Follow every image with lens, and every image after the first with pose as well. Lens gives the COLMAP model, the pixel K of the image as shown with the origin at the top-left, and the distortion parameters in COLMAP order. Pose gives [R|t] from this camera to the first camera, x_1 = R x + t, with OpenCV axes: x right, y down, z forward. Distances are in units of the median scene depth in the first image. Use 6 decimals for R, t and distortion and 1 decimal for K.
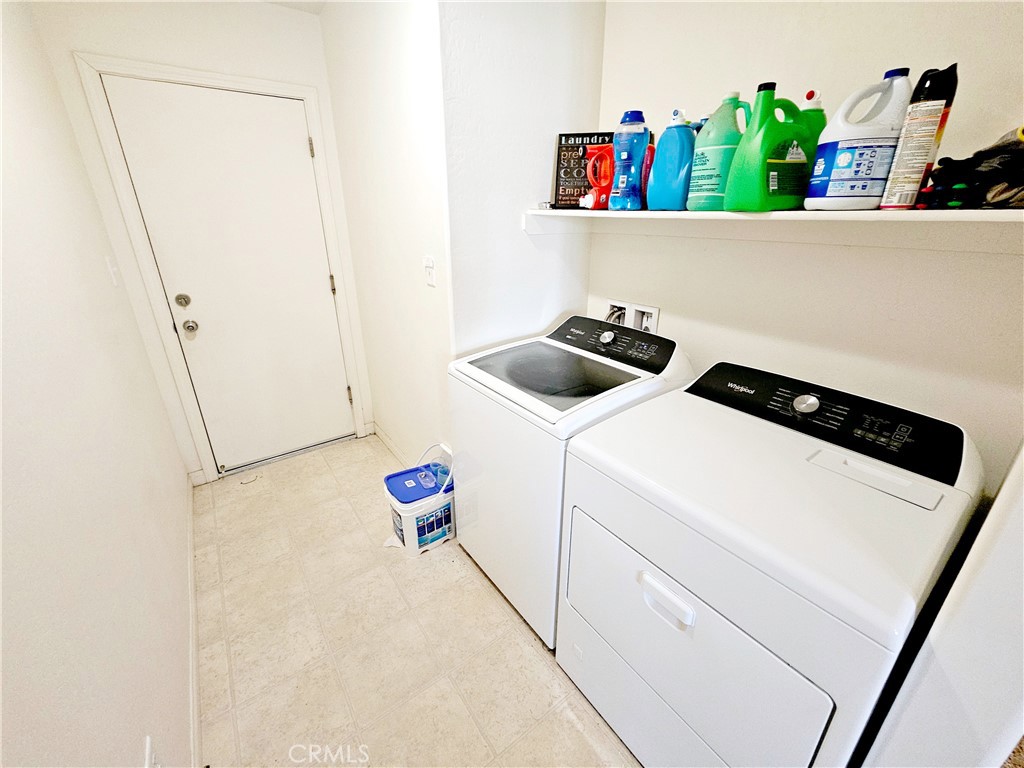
lens RADIAL K [[428.3, 0, 513.7], [0, 428.3, 378.1], [0, 0, 1]] dist [0.000527, 0.001153]
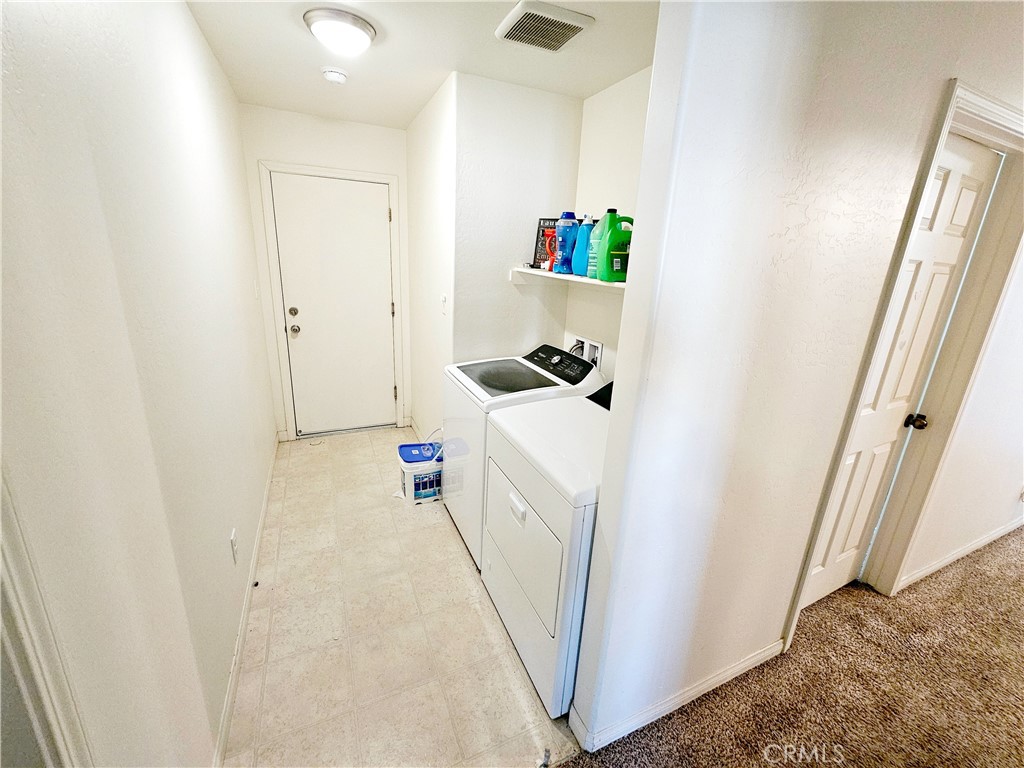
lens RADIAL K [[428.3, 0, 513.7], [0, 428.3, 378.1], [0, 0, 1]] dist [0.000527, 0.001153]
pose [[0.977686, 0.105677, -0.181555, 0.320318], [-0.121657, 0.989405, -0.079234, 0.085257], [0.171259, 0.099554, 0.980183, -0.359449]]
